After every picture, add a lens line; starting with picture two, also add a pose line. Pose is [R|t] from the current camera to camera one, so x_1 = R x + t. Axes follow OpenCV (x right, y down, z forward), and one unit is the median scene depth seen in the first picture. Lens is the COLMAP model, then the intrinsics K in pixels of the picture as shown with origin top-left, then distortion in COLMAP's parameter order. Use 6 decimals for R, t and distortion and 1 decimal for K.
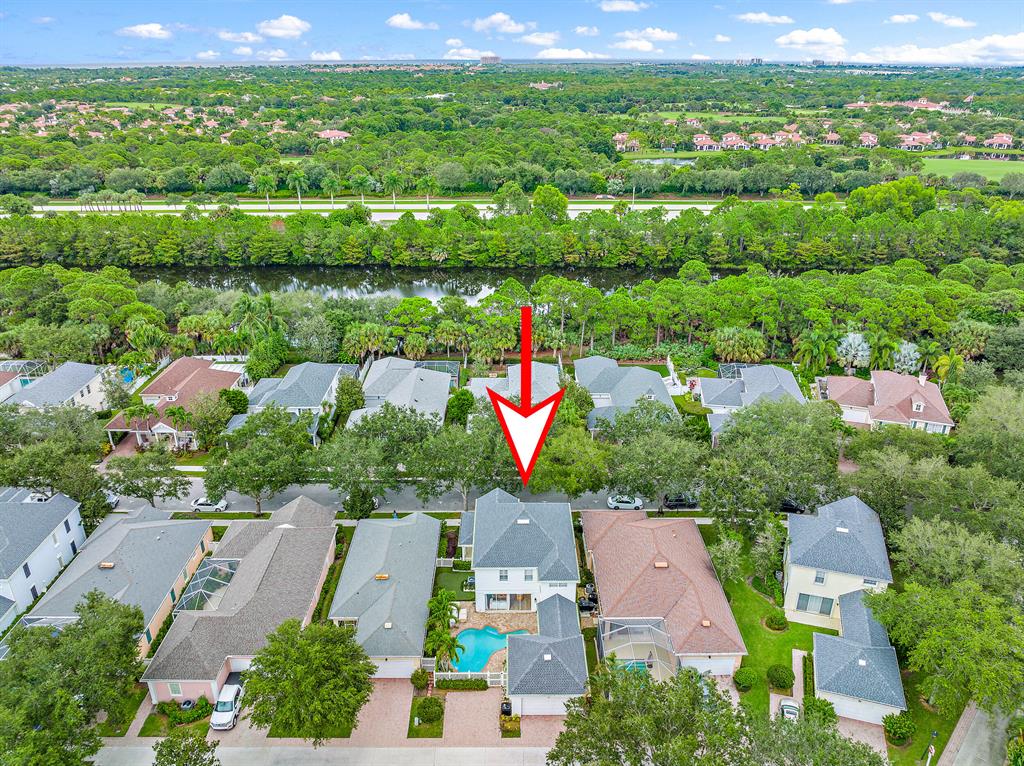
lens RADIAL K [[735.3, 0, 512.0], [0, 735.3, 383.0], [0, 0, 1]] dist [-0.034648, -0.001486]
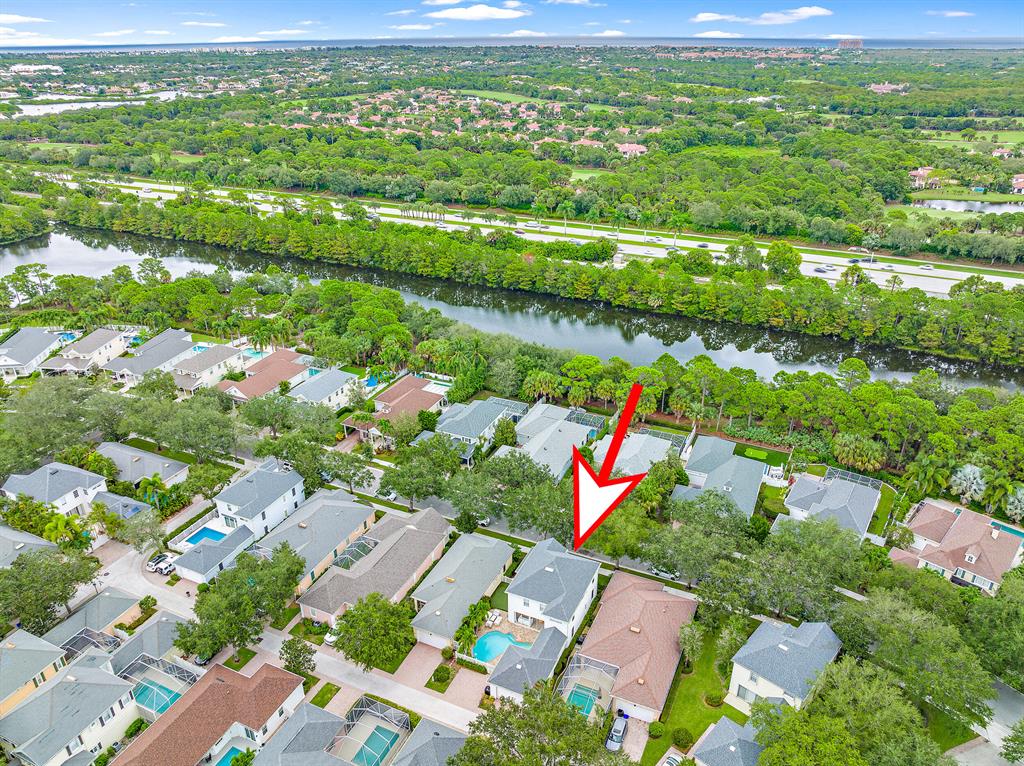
lens RADIAL K [[720.8, 0, 512.0], [0, 720.8, 383.0], [0, 0, 1]] dist [-0.035406, -0.001917]
pose [[0.907235, 0.178703, -0.380775, 0.238442], [-0.167501, 0.983879, 0.062661, -0.136777], [0.385834, 0.006932, 0.922542, -0.170633]]
